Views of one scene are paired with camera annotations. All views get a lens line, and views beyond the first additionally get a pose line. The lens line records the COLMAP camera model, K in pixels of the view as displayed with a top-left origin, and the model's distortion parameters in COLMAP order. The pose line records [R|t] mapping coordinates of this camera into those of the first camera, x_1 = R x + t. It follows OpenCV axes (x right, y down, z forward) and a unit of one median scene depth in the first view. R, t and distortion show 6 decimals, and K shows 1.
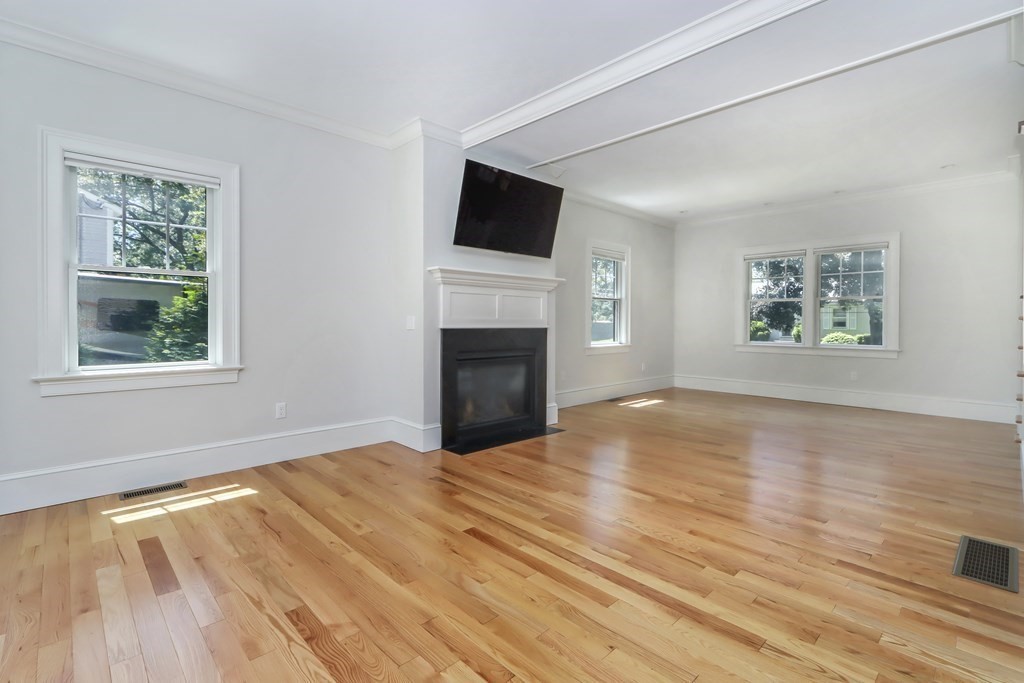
lens RADIAL K [[468.5, 0, 493.7], [0, 468.5, 342.4], [0, 0, 1]] dist [0.000278, 0.000733]
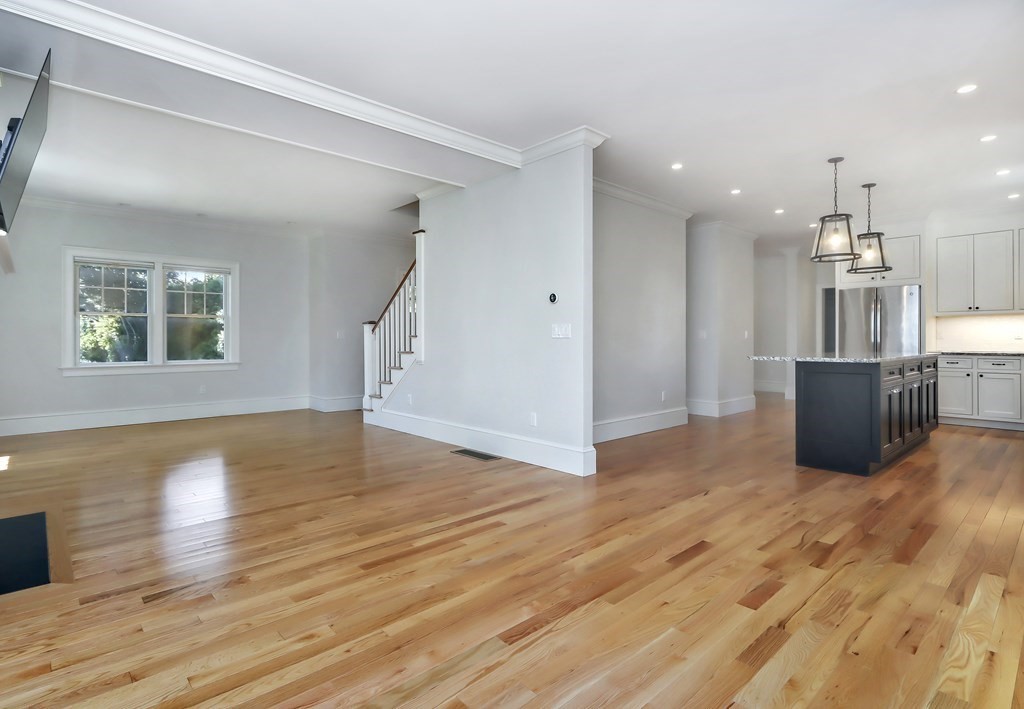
lens RADIAL K [[525.6, 0, 530.3], [0, 525.6, 342.8], [0, 0, 1]] dist [0.001117, 0.000138]
pose [[-0.019034, -0.010339, 0.999765, -0.885002], [0.046294, 0.998865, 0.011211, -0.024994], [-0.998746, 0.046497, -0.018534, 0.559126]]
